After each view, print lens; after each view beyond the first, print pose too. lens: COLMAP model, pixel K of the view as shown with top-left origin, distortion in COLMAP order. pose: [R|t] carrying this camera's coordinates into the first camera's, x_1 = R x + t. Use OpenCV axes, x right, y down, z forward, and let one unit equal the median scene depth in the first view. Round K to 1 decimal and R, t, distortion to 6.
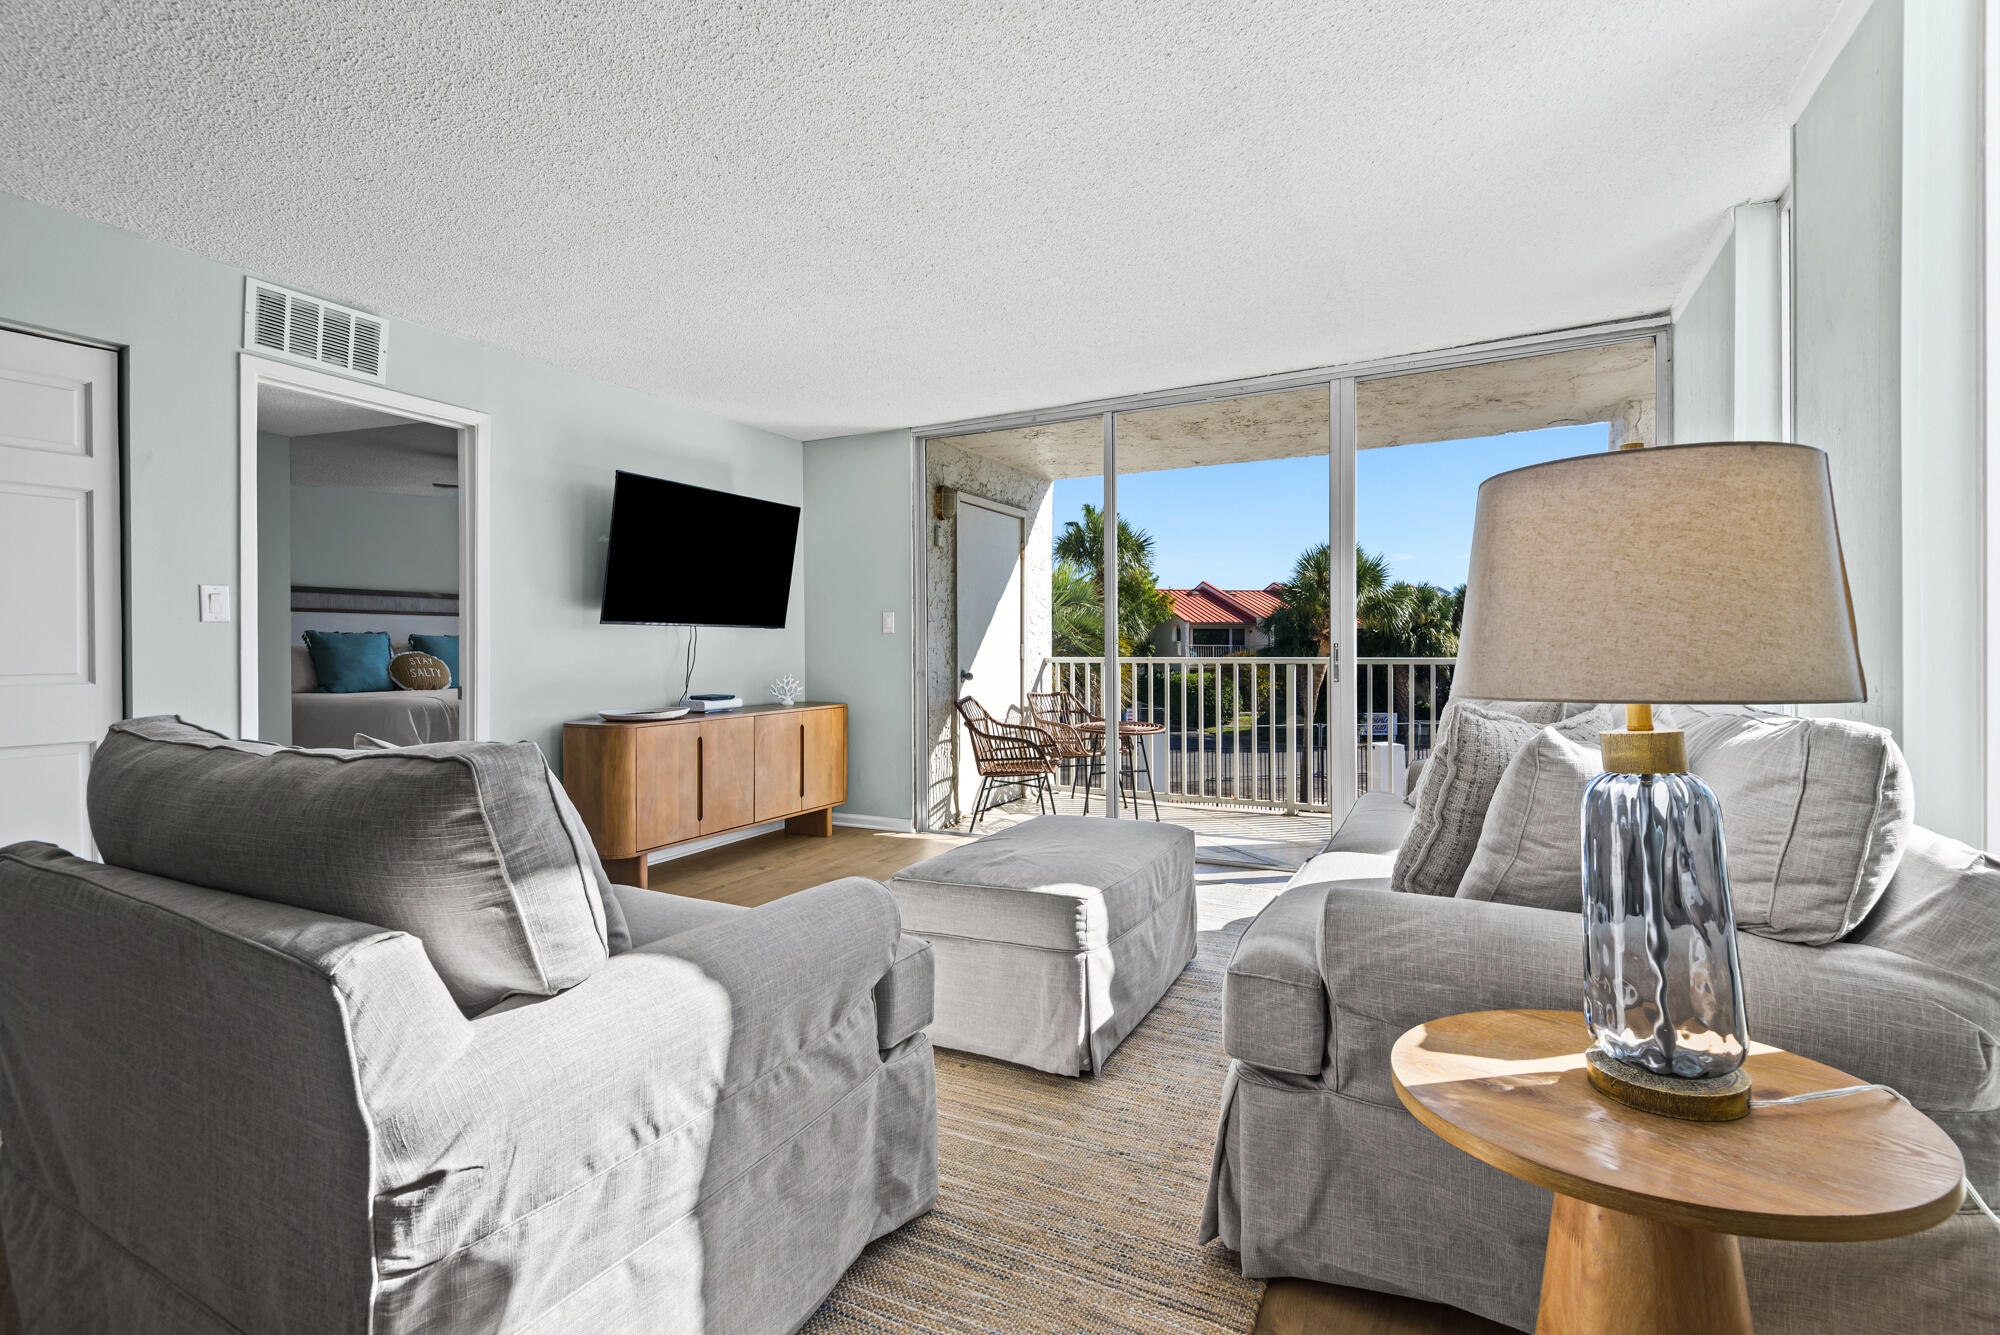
lens RADIAL K [[906.8, 0, 1013.0], [0, 906.8, 664.1], [0, 0, 1]] dist [0.022207, -0.015715]
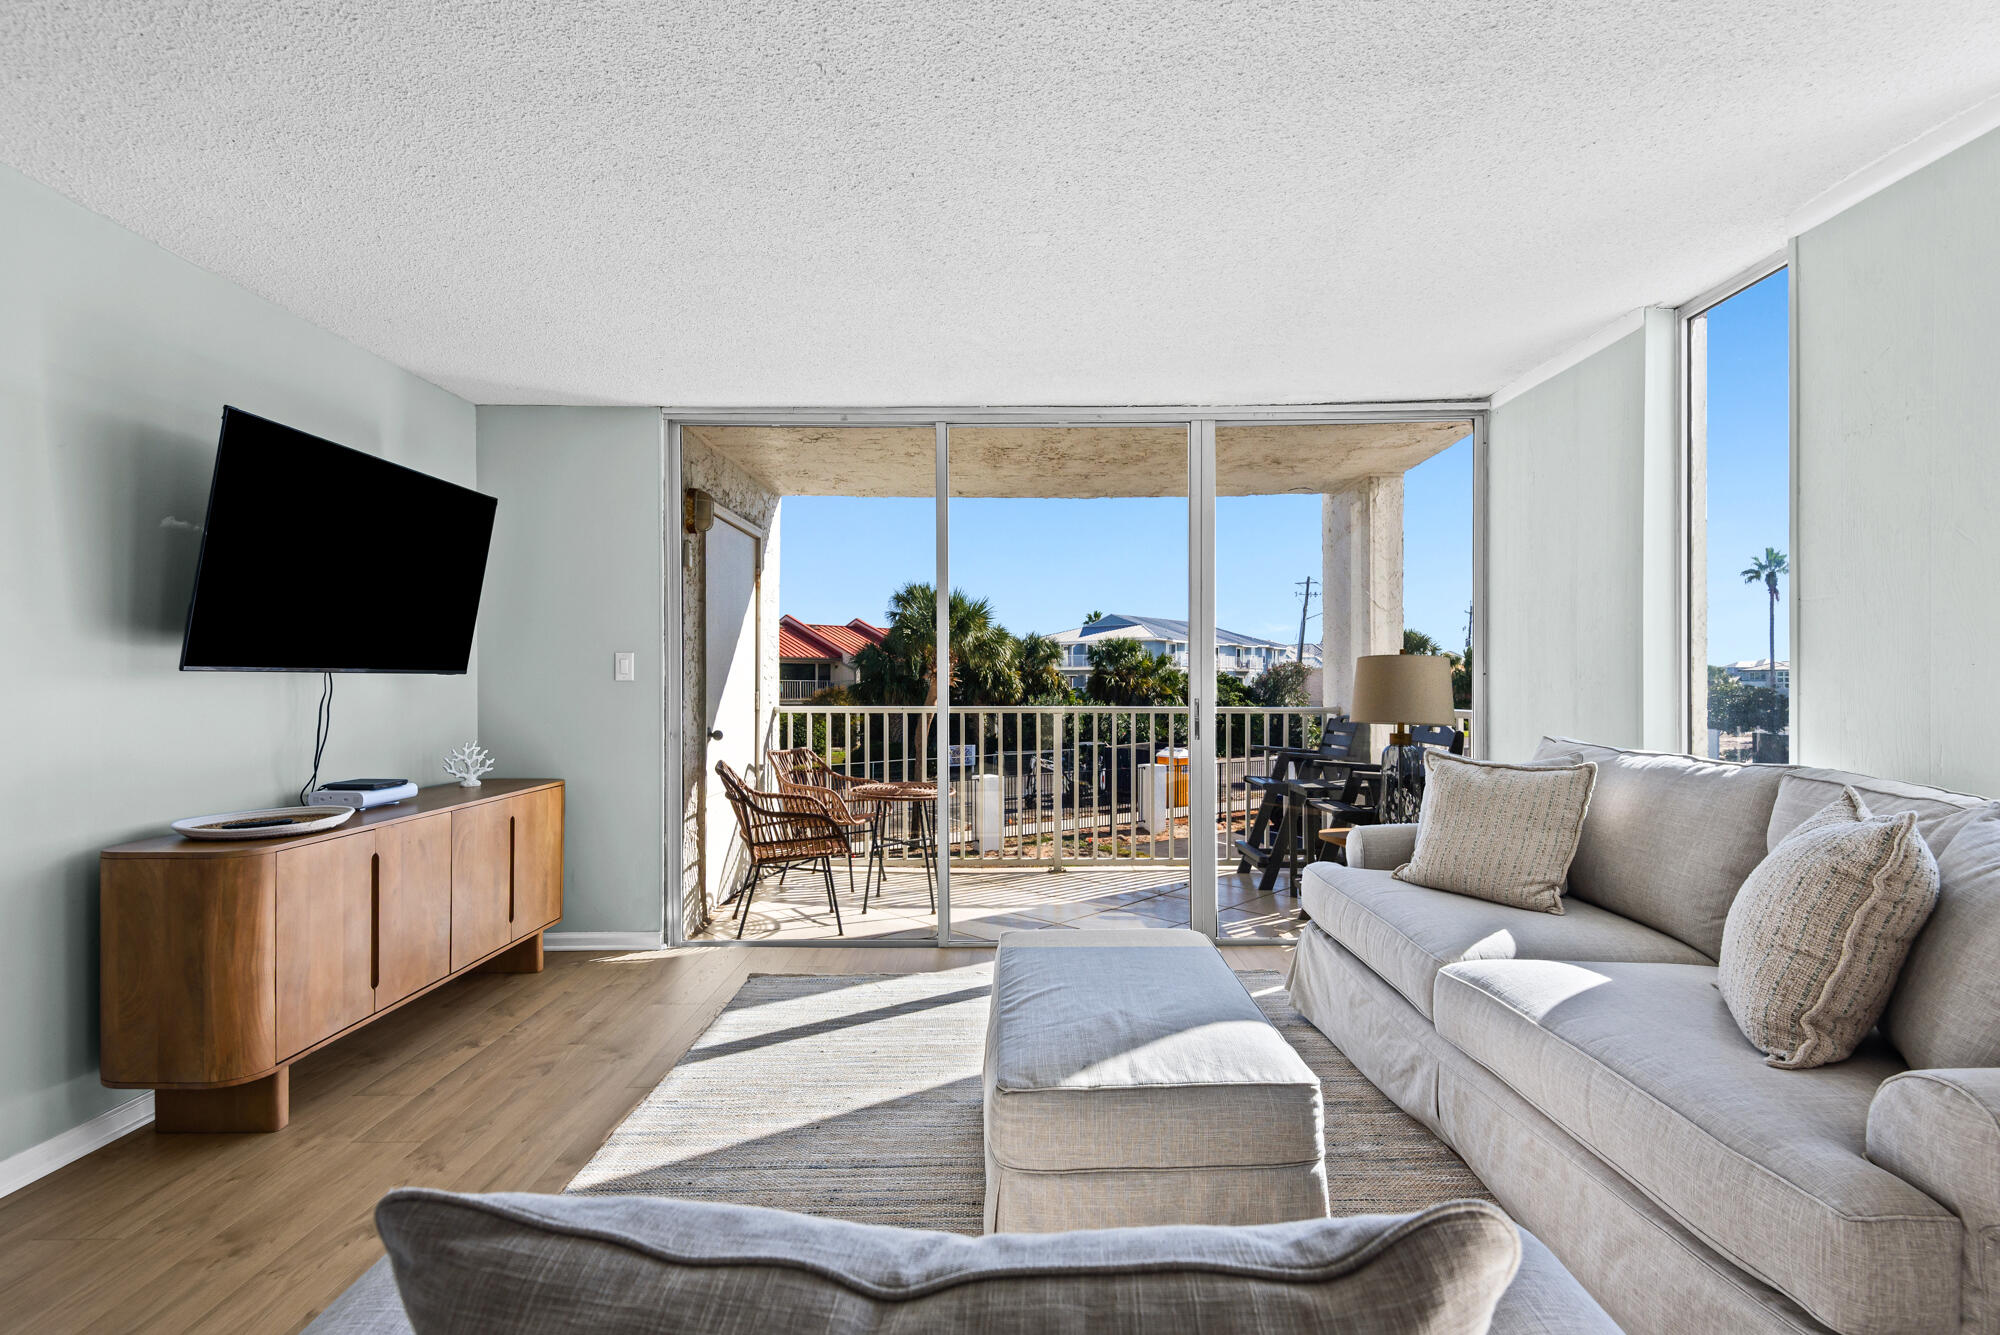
lens RADIAL K [[913.4, 0, 1015.1], [0, 913.4, 689.0], [0, 0, 1]] dist [0.026143, -0.016123]
pose [[0.888174, 0.001071, 0.459506, -0.222778], [0.003085, 0.999961, -0.008292, -0.023204], [-0.459497, 0.008783, 0.888136, 0.217042]]
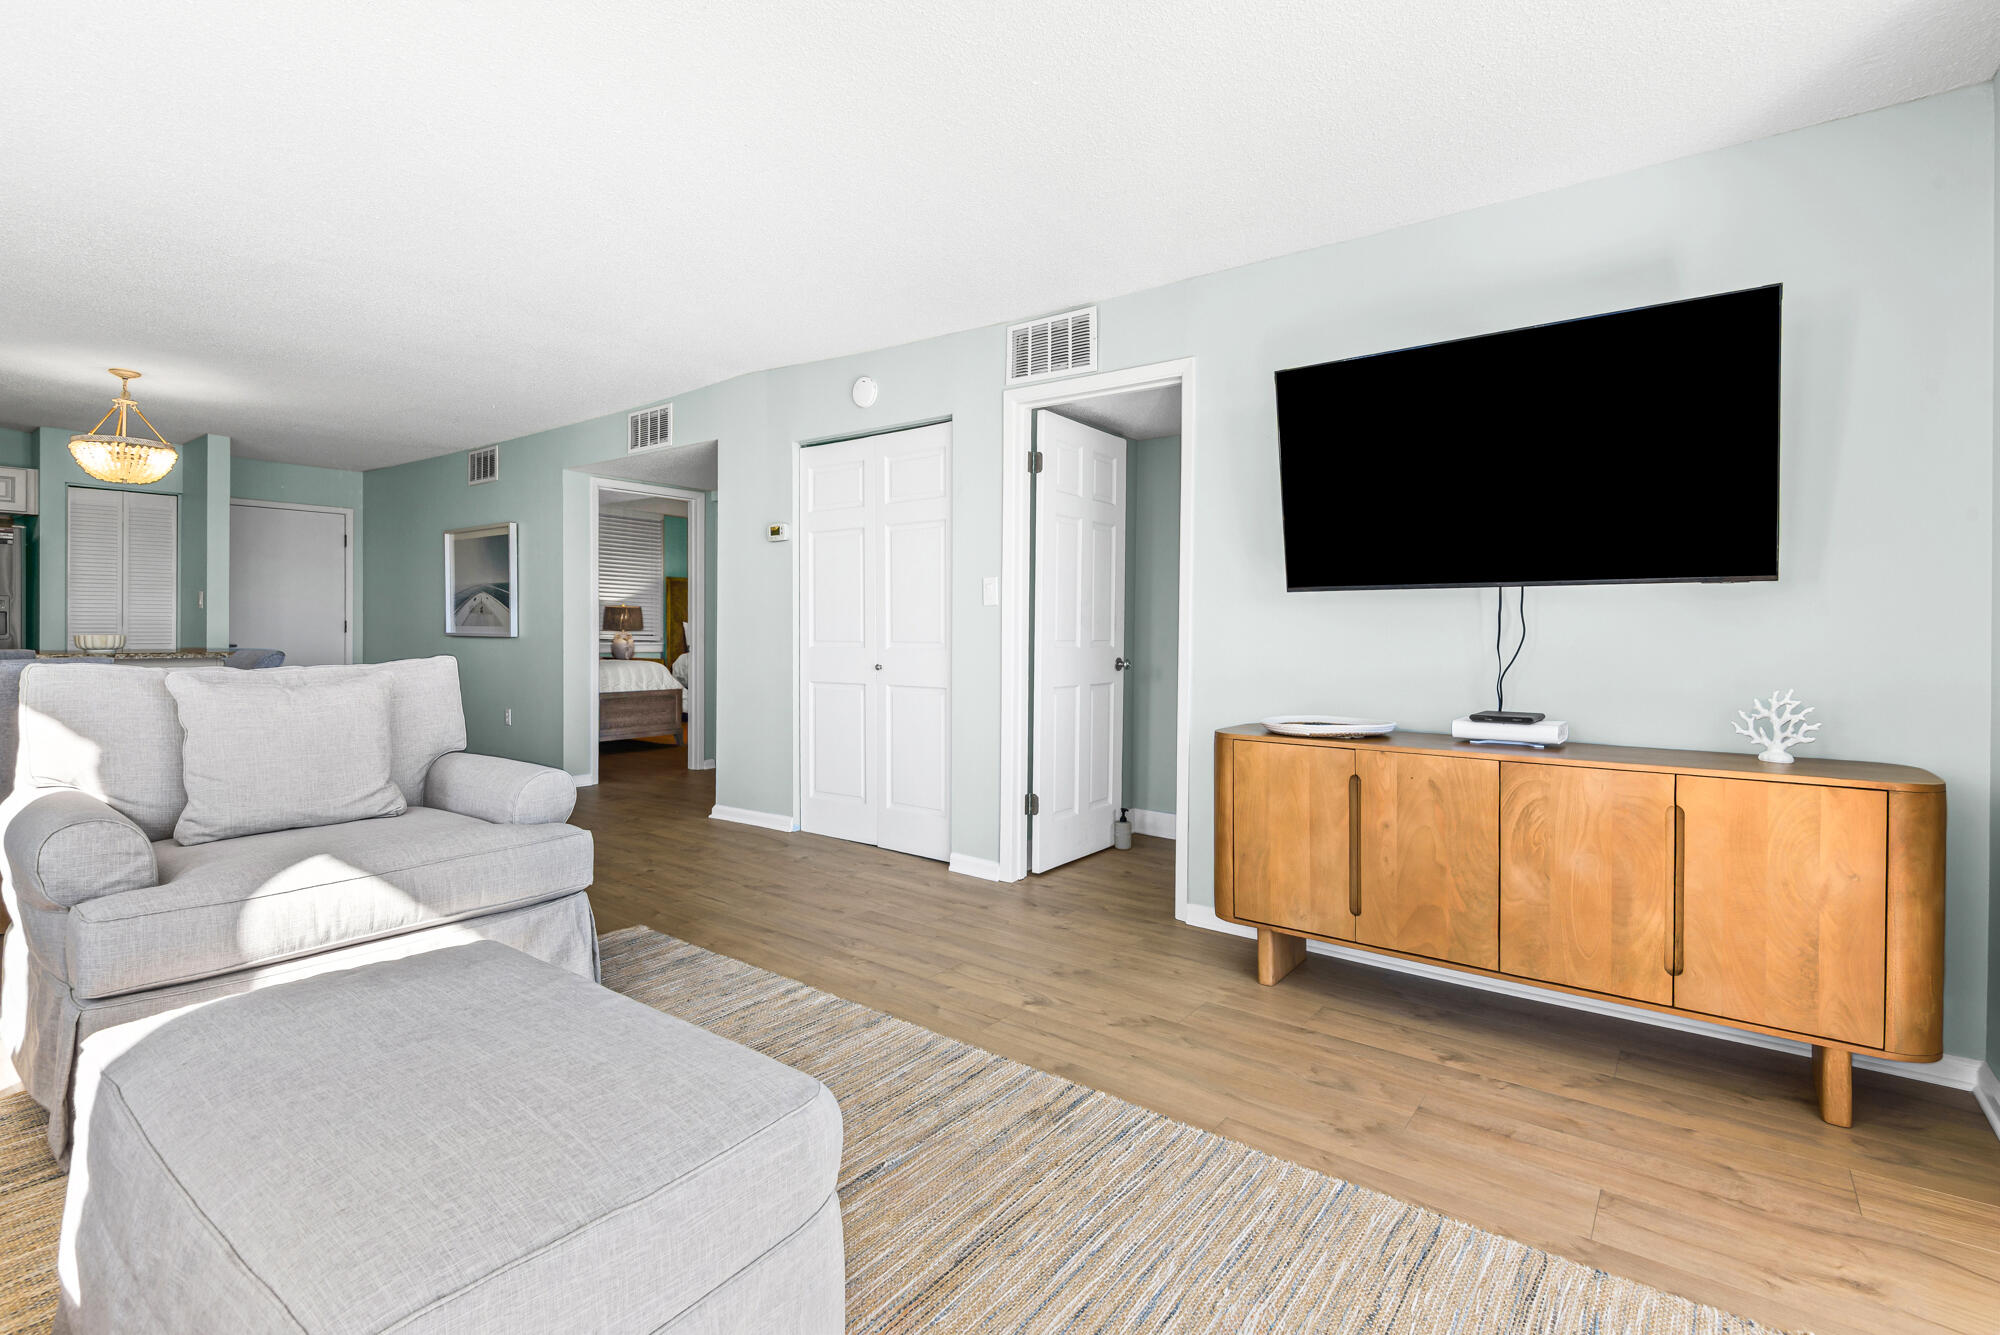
lens RADIAL K [[925.8, 0, 1002.1], [0, 925.8, 642.6], [0, 0, 1]] dist [0.015650, -0.000415]
pose [[-0.176126, 0.016939, -0.984222, 0.266784], [-0.017710, 0.999636, 0.020374, -0.013818], [0.984208, 0.021019, -0.175762, 0.796337]]
